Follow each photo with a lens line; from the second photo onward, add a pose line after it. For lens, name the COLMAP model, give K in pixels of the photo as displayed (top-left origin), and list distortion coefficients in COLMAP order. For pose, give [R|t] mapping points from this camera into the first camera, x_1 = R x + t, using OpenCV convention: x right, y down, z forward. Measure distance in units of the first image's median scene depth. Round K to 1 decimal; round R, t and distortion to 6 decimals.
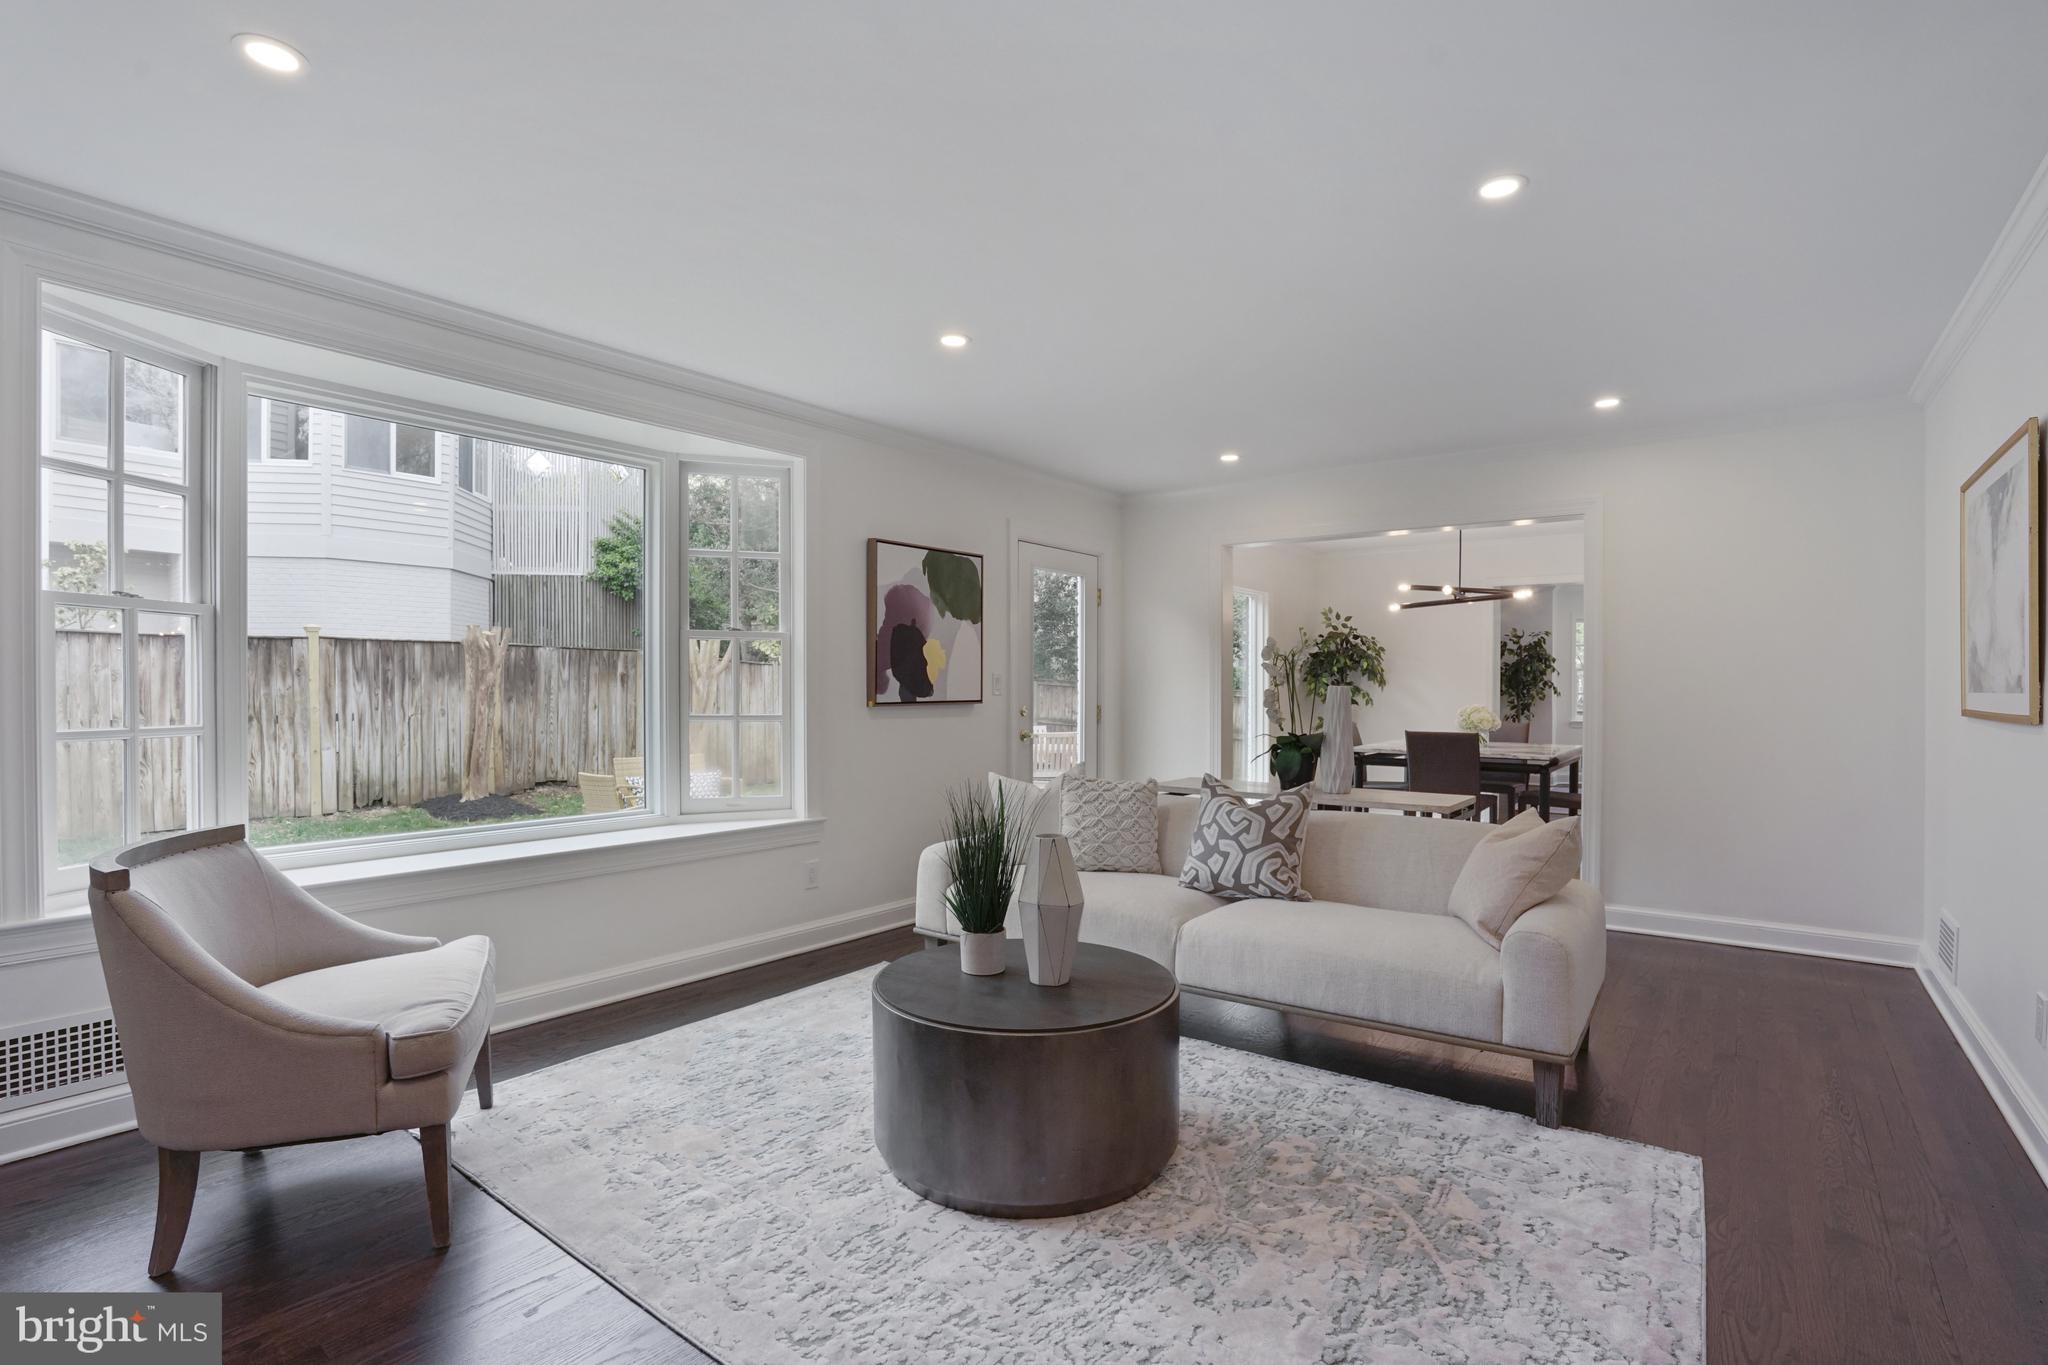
lens RADIAL K [[949.6, 0, 1024.7], [0, 949.6, 687.0], [0, 0, 1]] dist [-0.030315, 0.000101]
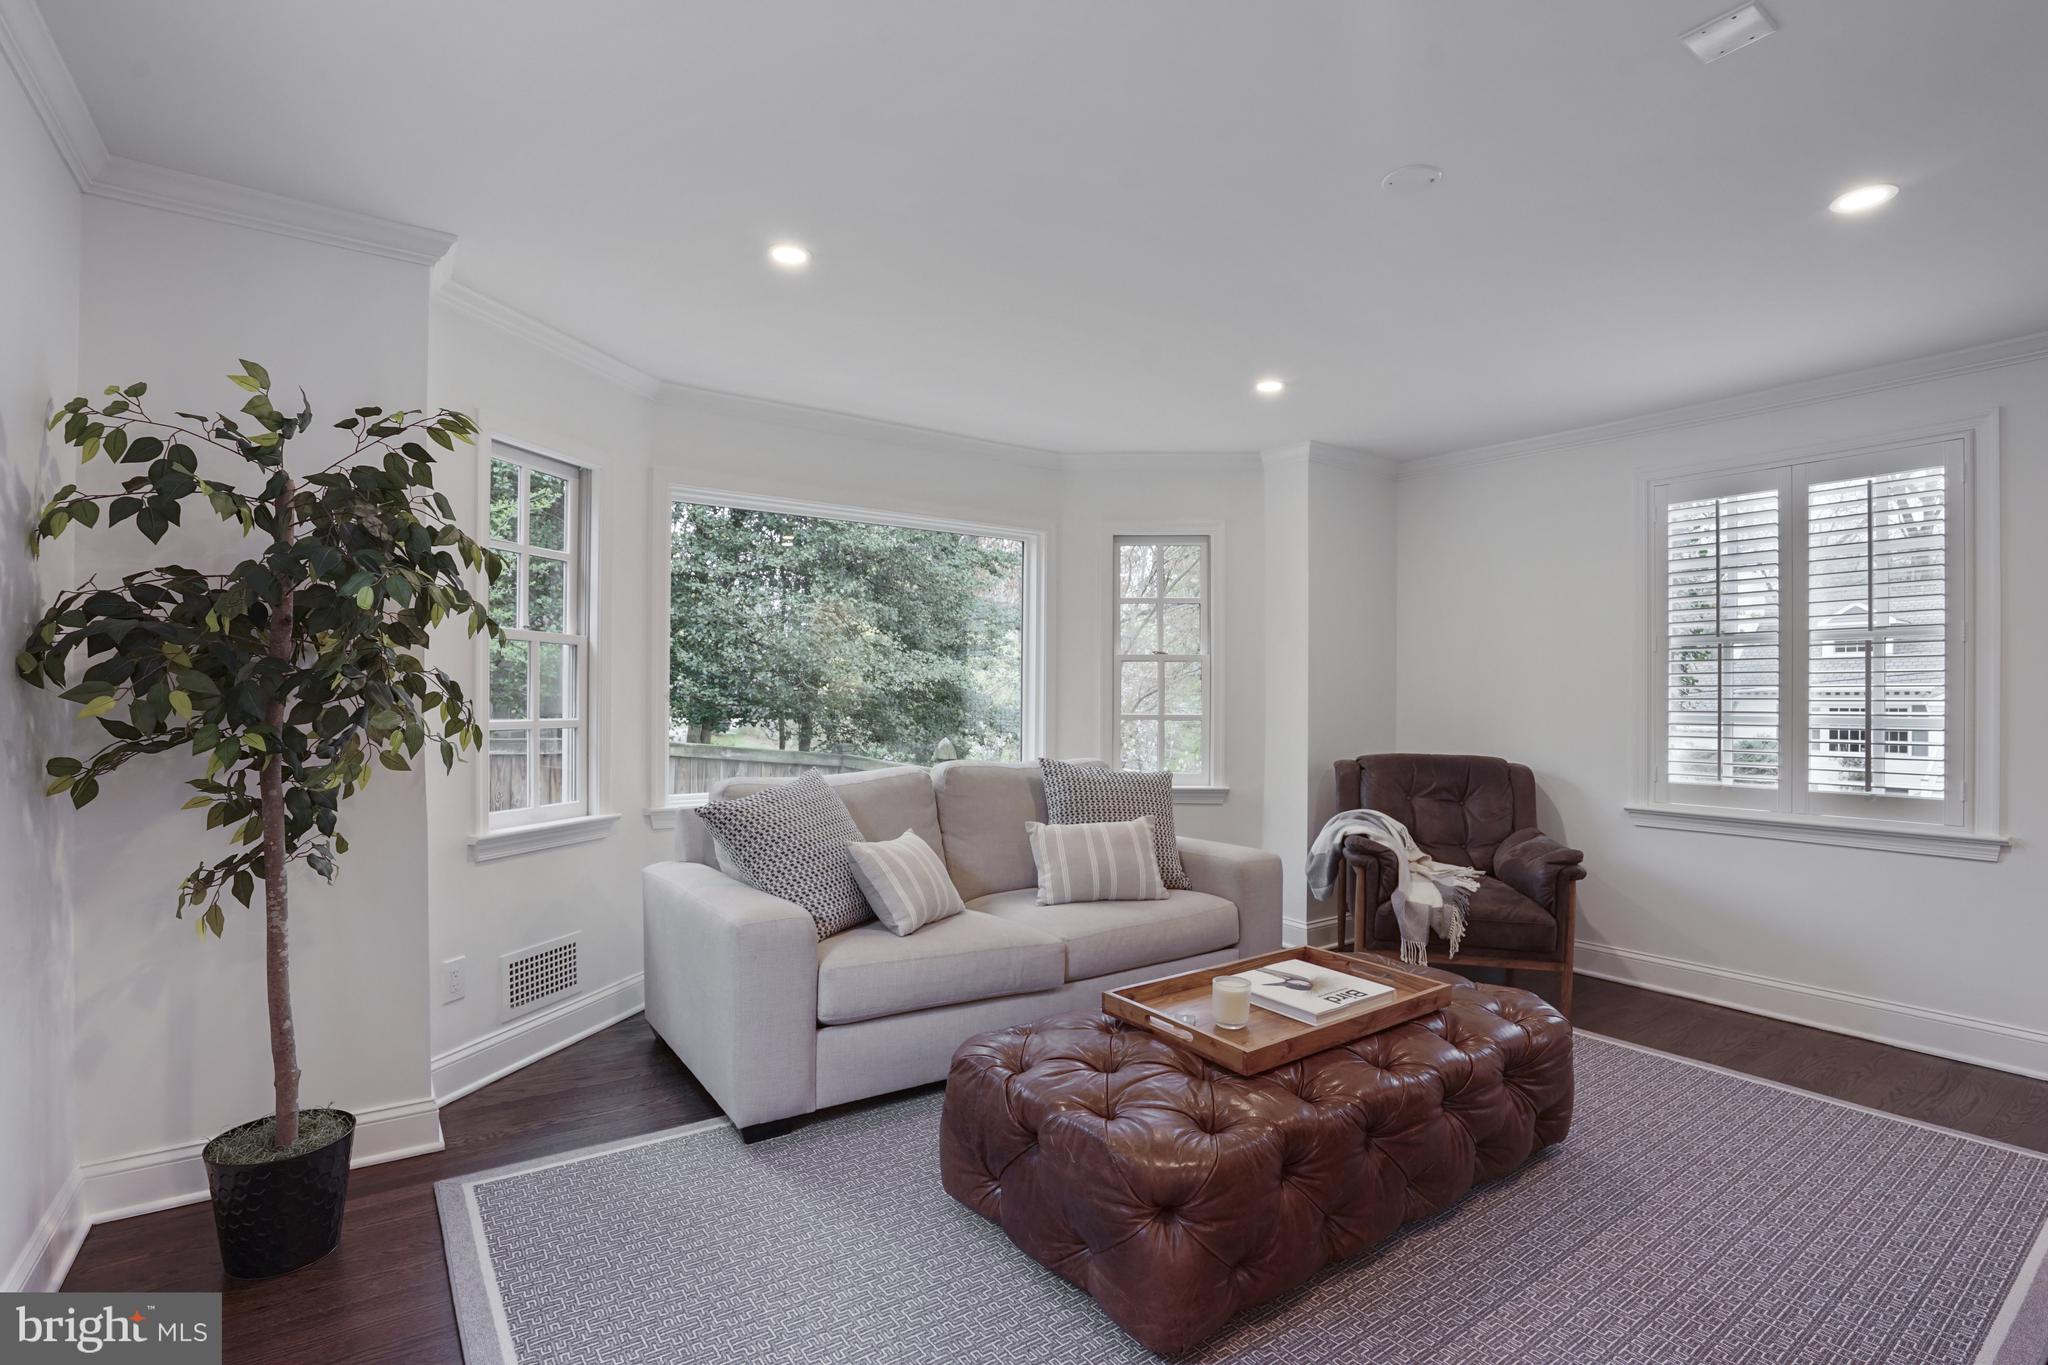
lens RADIAL K [[949.6, 0, 1031.0], [0, 949.6, 687.0], [0, 0, 1]] dist [-0.030315, 0.000101]
pose [[0.281091, 0.003632, 0.959674, 0.396192], [-0.000248, 0.999993, -0.003712, -0.002513], [-0.959681, 0.000805, 0.281090, 0.814115]]
